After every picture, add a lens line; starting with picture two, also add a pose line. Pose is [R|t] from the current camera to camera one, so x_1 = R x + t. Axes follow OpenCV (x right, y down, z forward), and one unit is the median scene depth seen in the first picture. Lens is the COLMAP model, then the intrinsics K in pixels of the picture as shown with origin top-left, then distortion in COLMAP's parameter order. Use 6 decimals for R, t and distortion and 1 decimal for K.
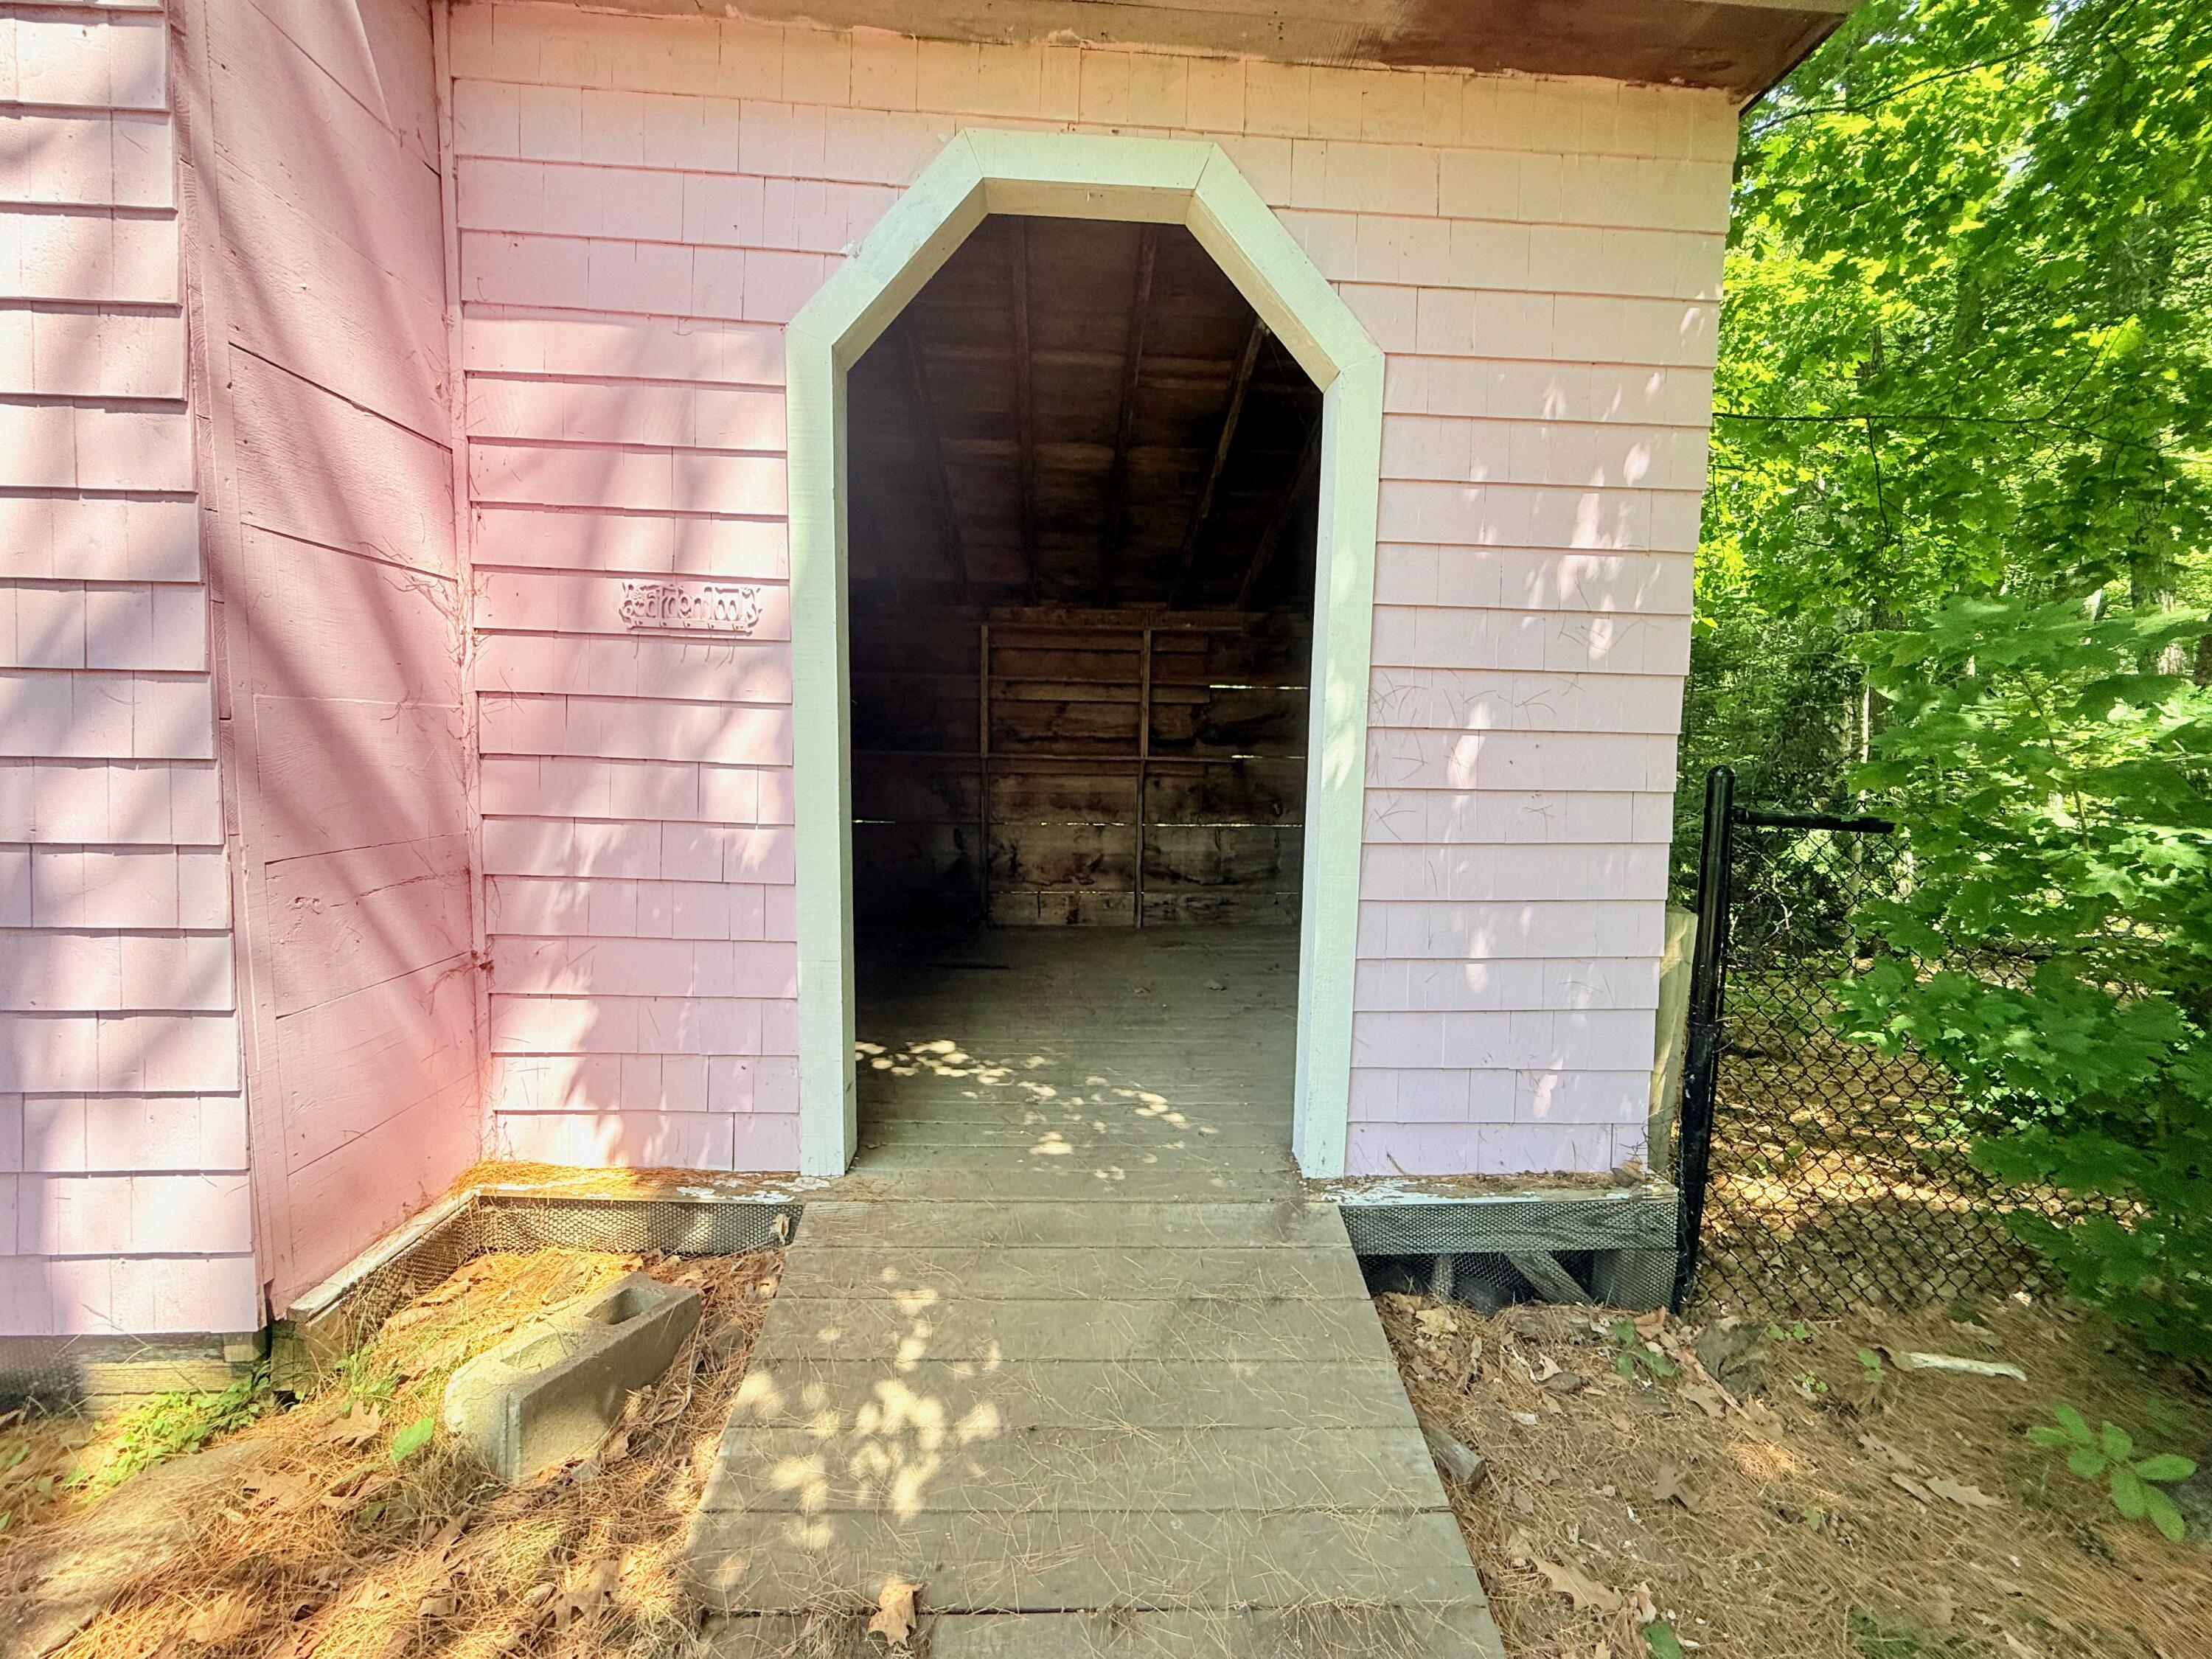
lens RADIAL K [[885.1, 0, 1100.7], [0, 885.1, 827.5], [0, 0, 1]] dist [0.001651, 0.000355]
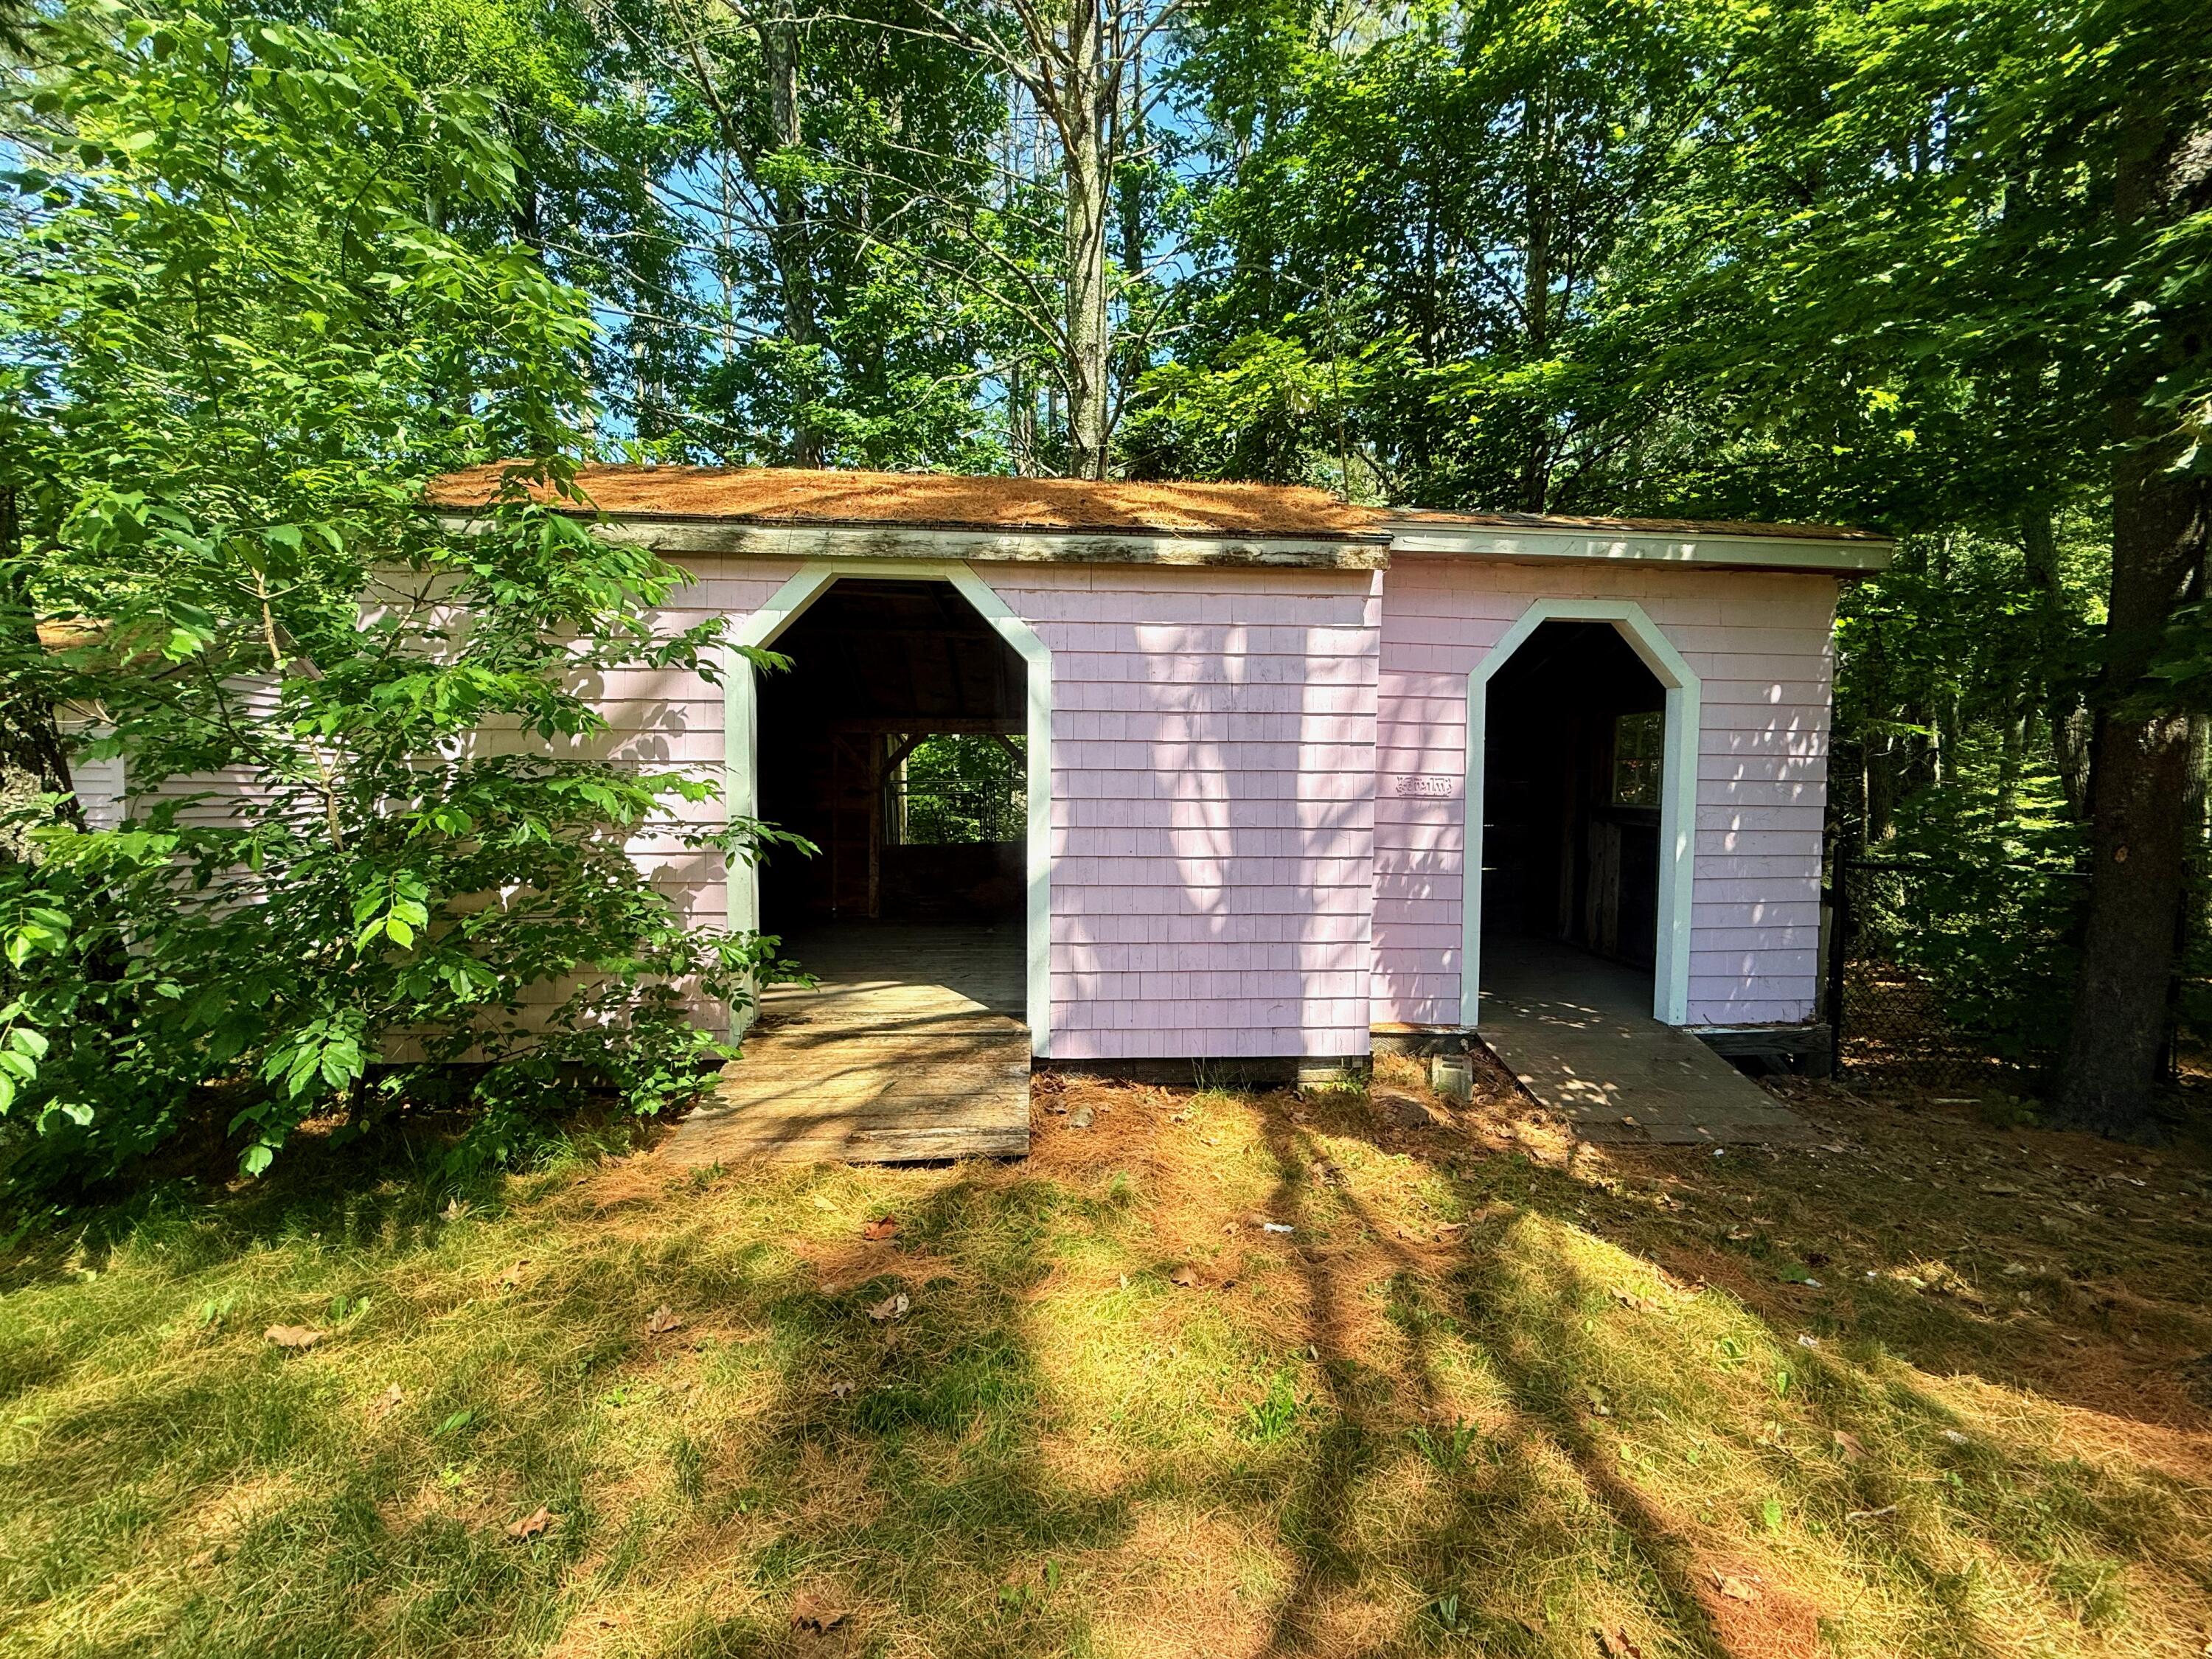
lens RADIAL K [[885.1, 0, 1100.7], [0, 885.1, 827.5], [0, 0, 1]] dist [0.001651, 0.000355]
pose [[0.999839, -0.012986, 0.012409, -1.396604], [0.013506, 0.998995, -0.042746, -0.042830], [-0.011842, 0.042907, 0.999009, -1.435505]]
